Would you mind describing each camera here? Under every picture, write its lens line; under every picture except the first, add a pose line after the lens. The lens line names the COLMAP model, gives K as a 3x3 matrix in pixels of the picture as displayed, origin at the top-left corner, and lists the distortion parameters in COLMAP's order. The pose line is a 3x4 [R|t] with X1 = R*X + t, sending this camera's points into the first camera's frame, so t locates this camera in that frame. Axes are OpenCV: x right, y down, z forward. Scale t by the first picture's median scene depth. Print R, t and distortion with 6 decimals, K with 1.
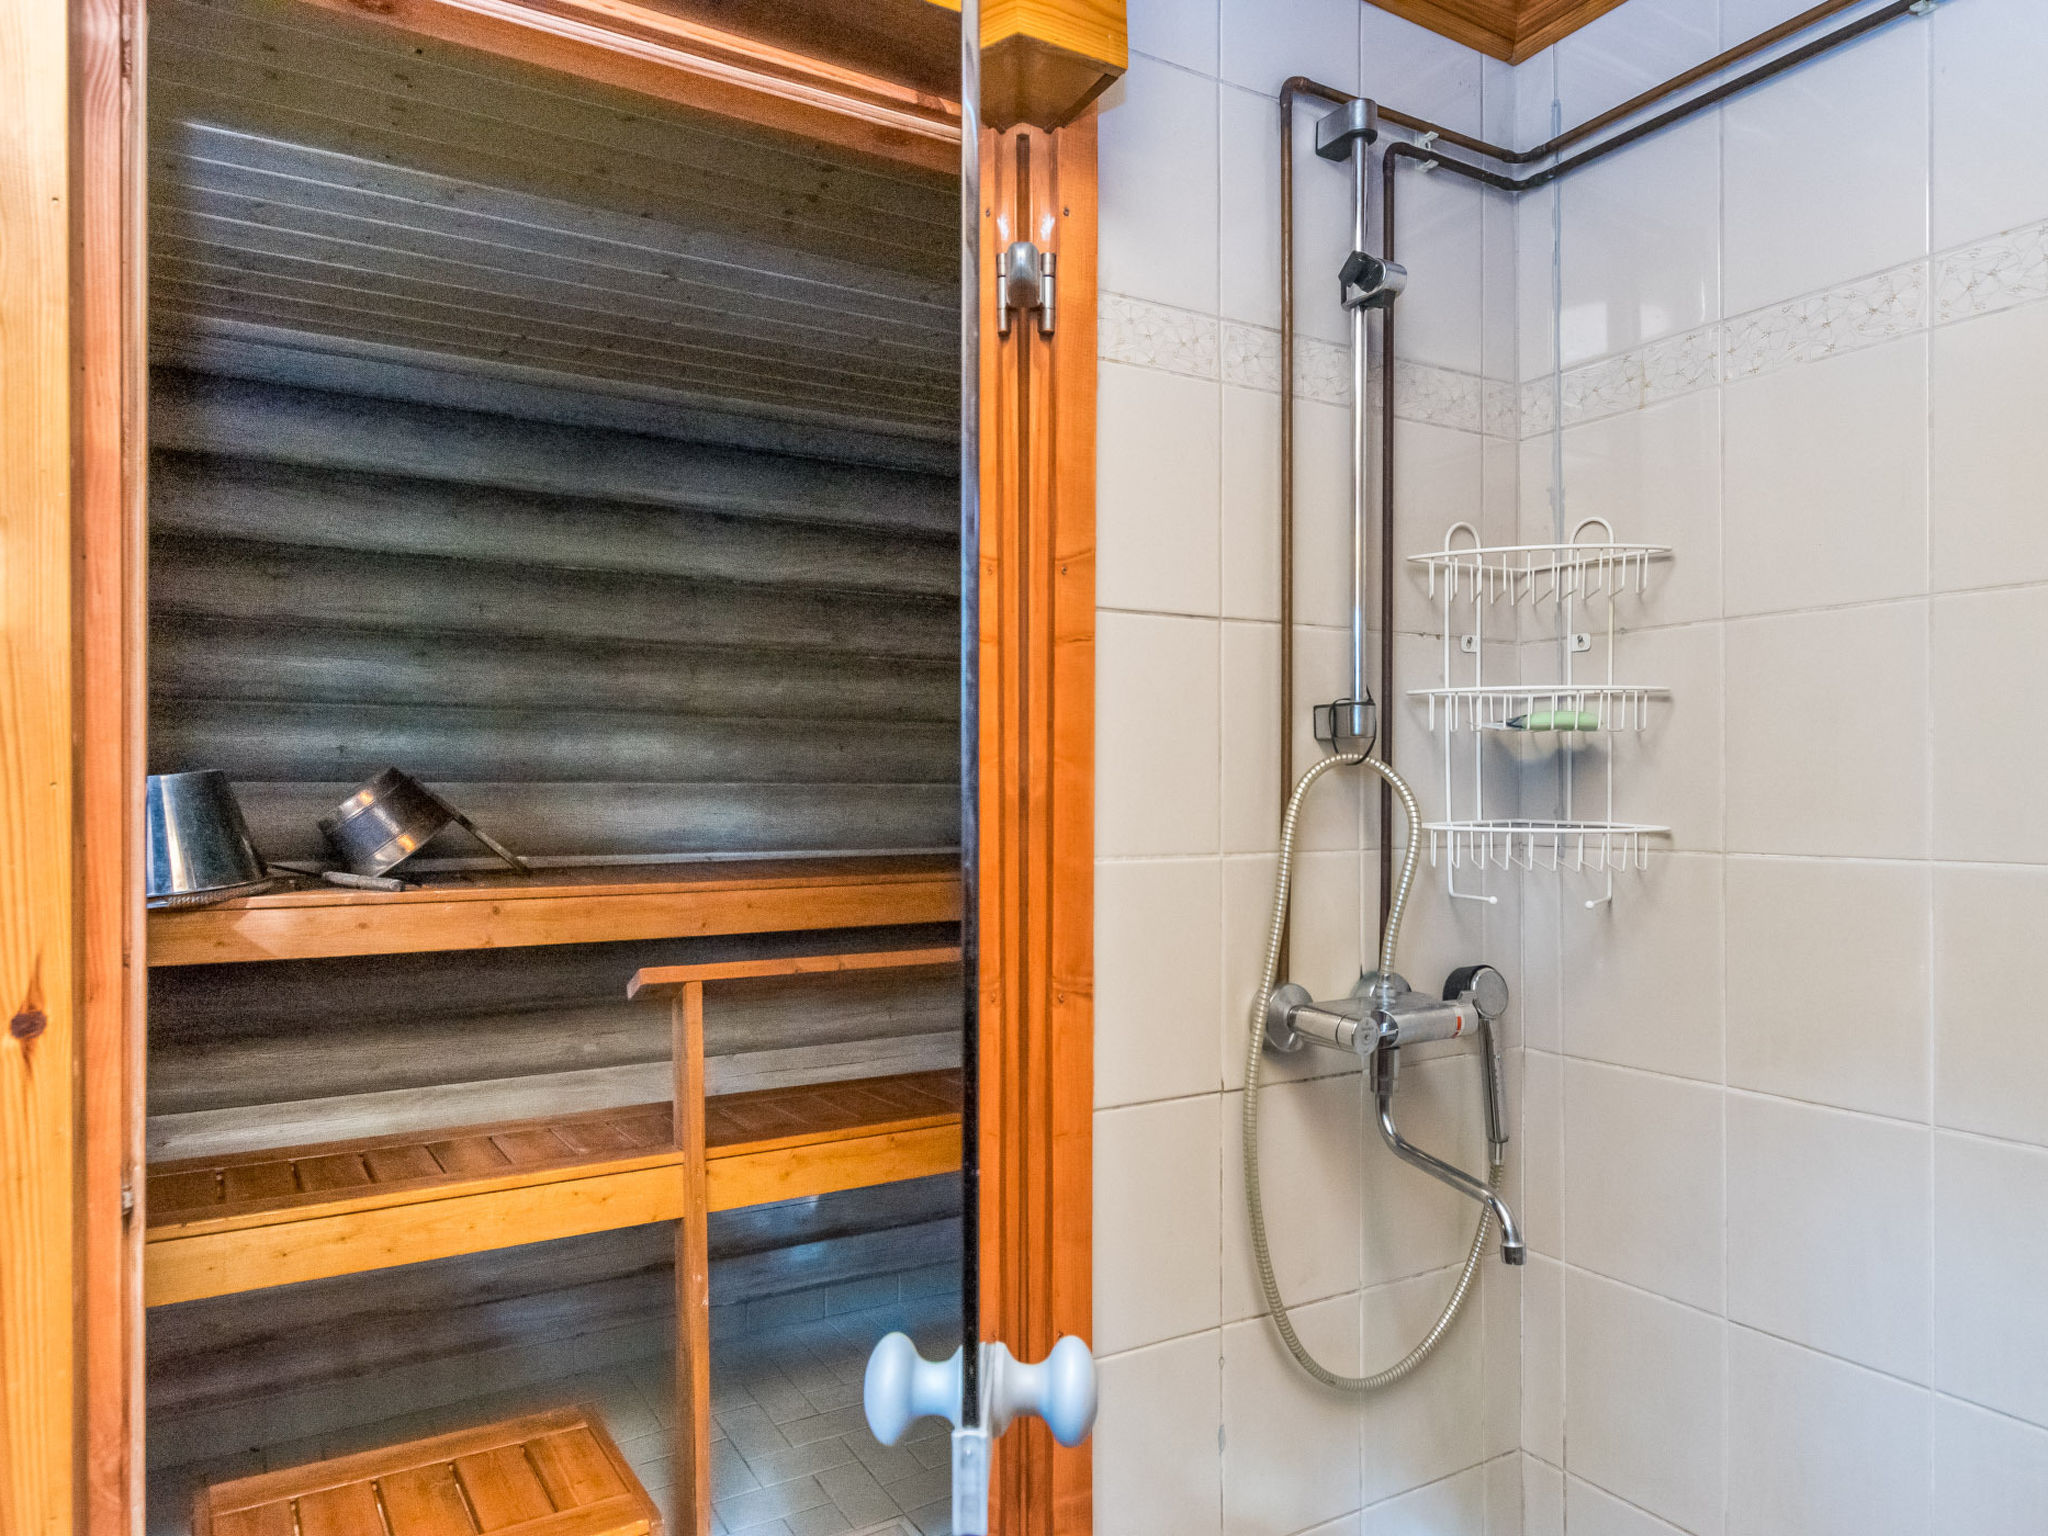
lens RADIAL K [[1327.8, 0, 1024.0], [0, 1327.8, 768.0], [0, 0, 1]] dist [0.050313, -0.003168]
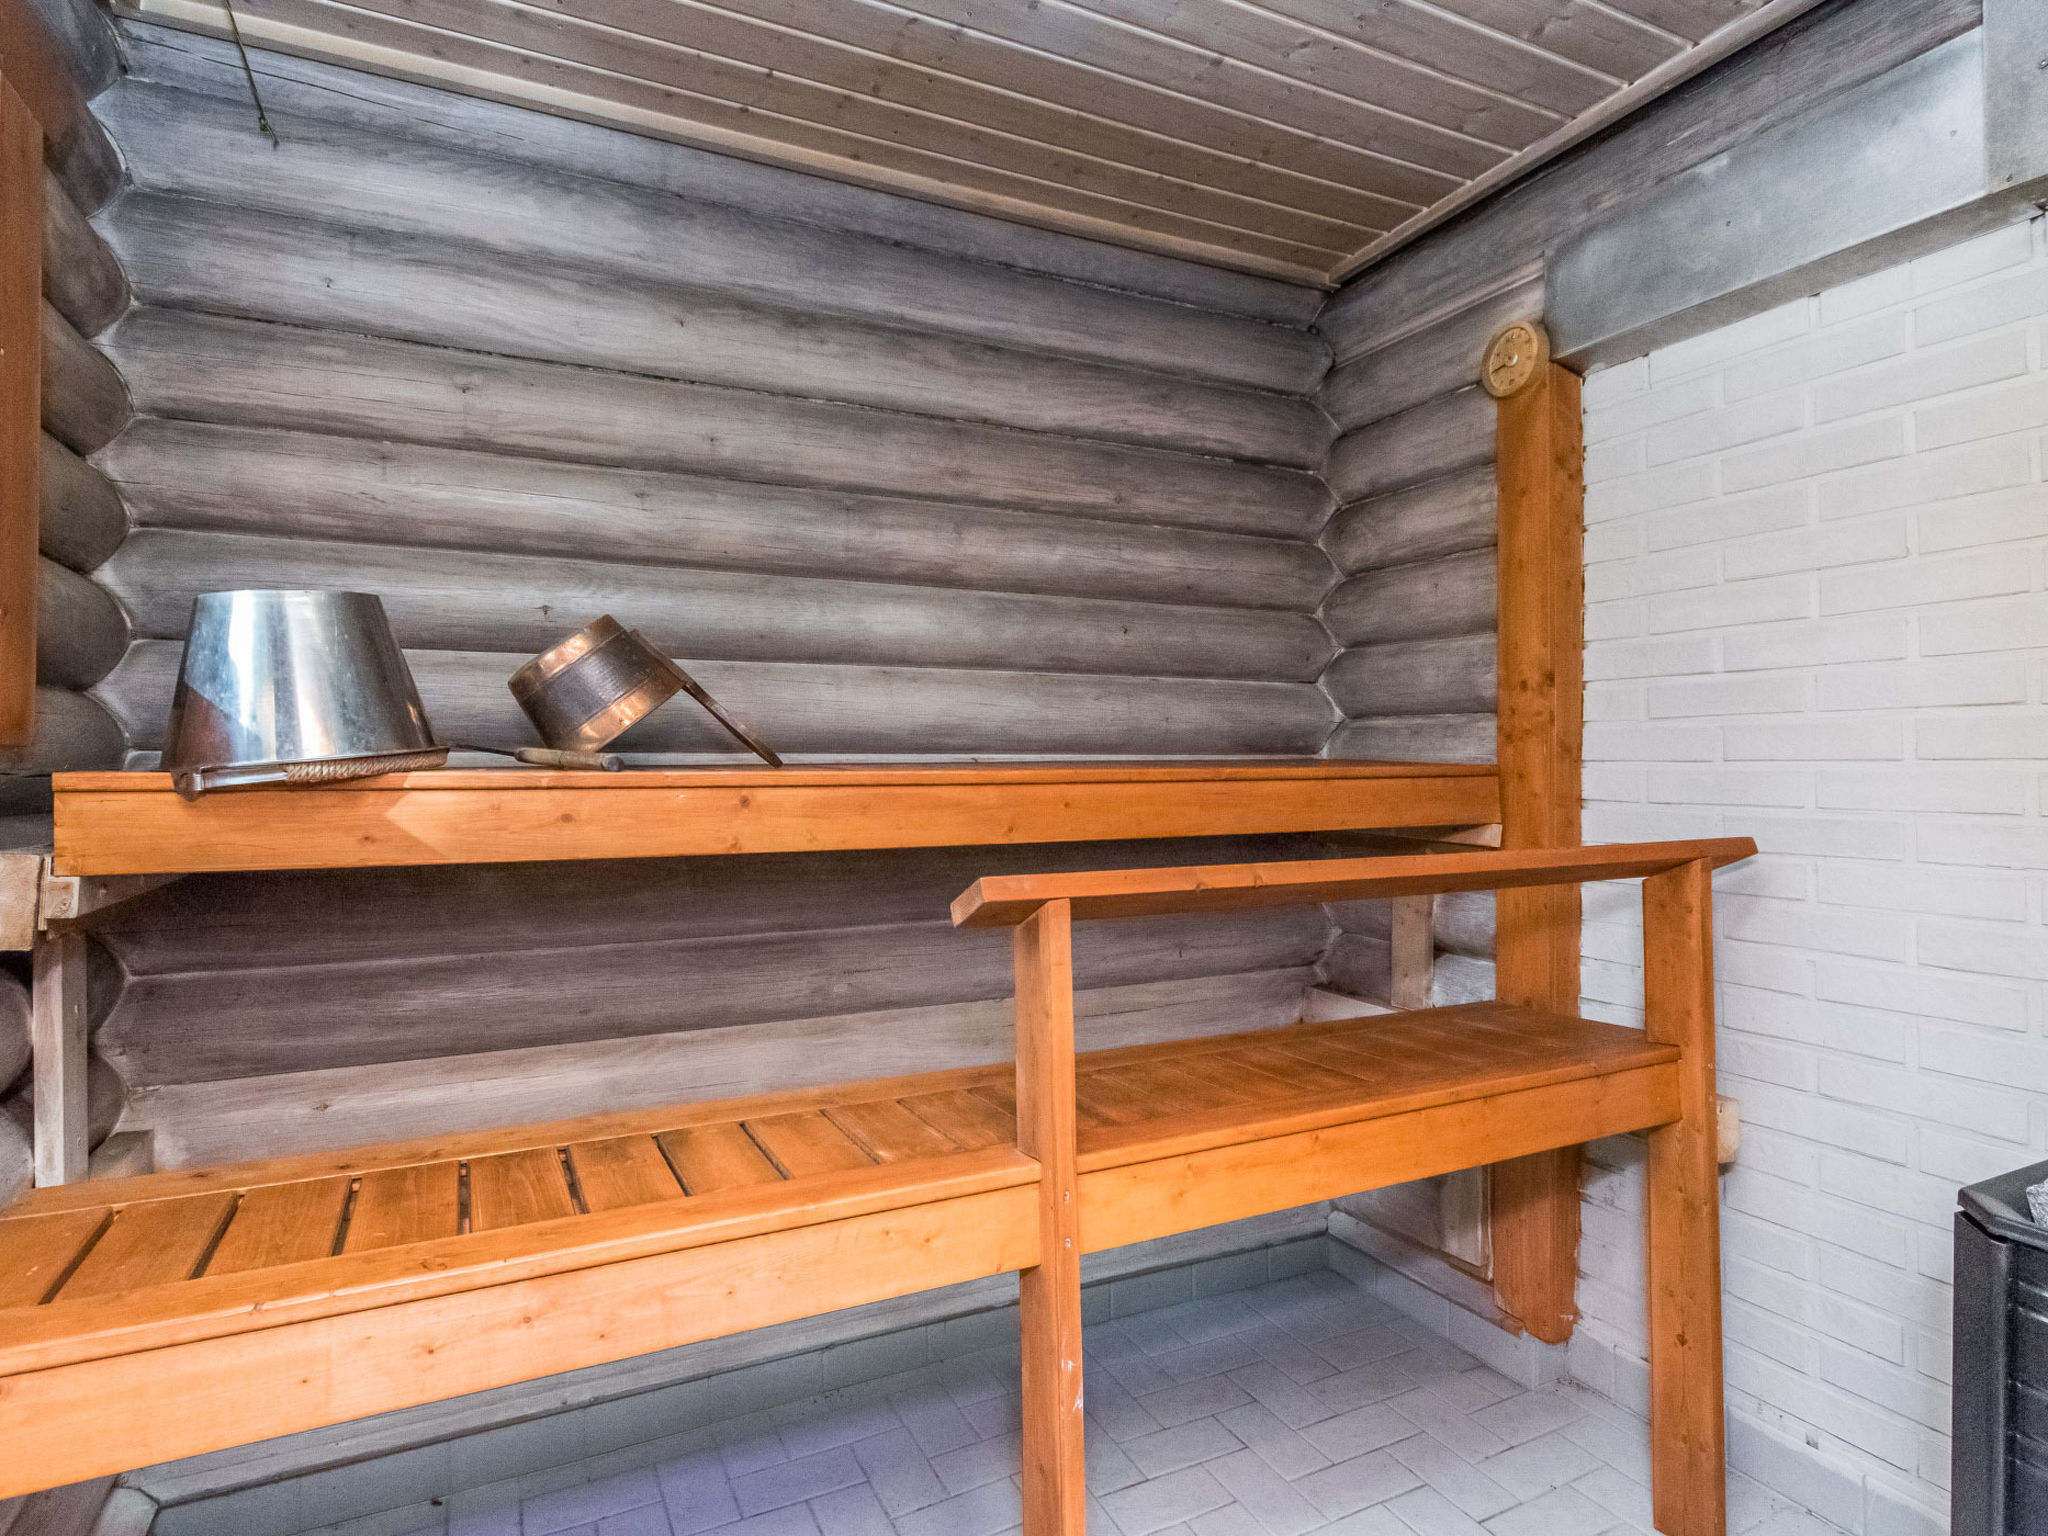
lens RADIAL K [[1074.1, 0, 1030.2], [0, 1074.1, 732.1], [0, 0, 1]] dist [0.031448, 0.000882]
pose [[0.997957, -0.003276, -0.063802, -0.209108], [0.002180, 0.999849, -0.017238, 0.081381], [0.063849, 0.017064, 0.997814, 0.441319]]
